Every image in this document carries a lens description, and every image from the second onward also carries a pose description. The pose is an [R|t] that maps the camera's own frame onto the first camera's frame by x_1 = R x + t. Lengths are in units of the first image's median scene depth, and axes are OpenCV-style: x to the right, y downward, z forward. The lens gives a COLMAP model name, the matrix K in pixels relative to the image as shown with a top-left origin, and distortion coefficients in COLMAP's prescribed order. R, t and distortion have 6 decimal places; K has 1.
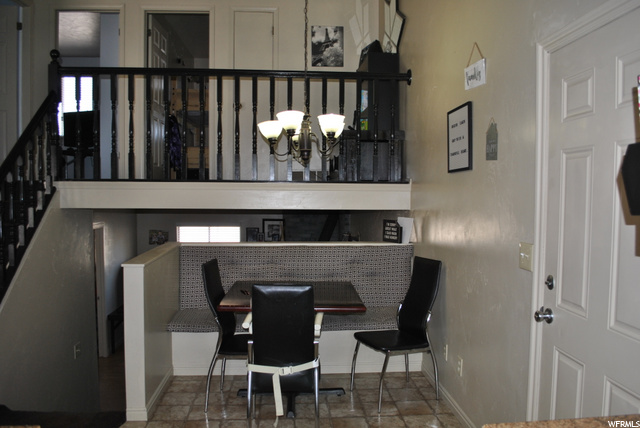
lens RADIAL K [[507.2, 0, 325.4], [0, 507.2, 218.3], [0, 0, 1]] dist [-0.077992, 0.001836]
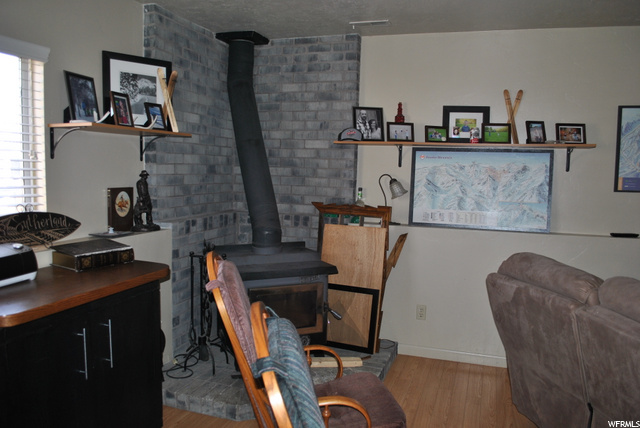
lens RADIAL K [[507.2, 0, 325.4], [0, 507.2, 218.3], [0, 0, 1]] dist [-0.077992, 0.001836]
pose [[0.375308, -0.090134, 0.922507, -0.361638], [0.032744, 0.995929, 0.083986, 0.081850], [-0.926321, -0.001314, 0.376732, 0.763180]]
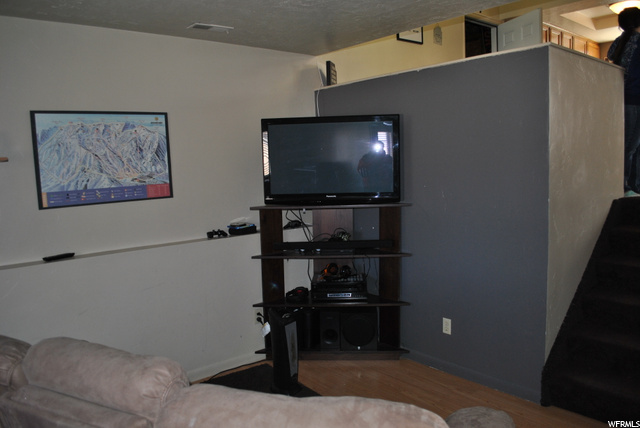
lens RADIAL K [[507.2, 0, 325.4], [0, 507.2, 218.3], [0, 0, 1]] dist [-0.077992, 0.001836]
pose [[-0.595537, -0.074590, 0.799858, -0.305680], [0.076938, 0.985807, 0.149215, 0.072179], [-0.799635, 0.150402, -0.581345, 0.741274]]
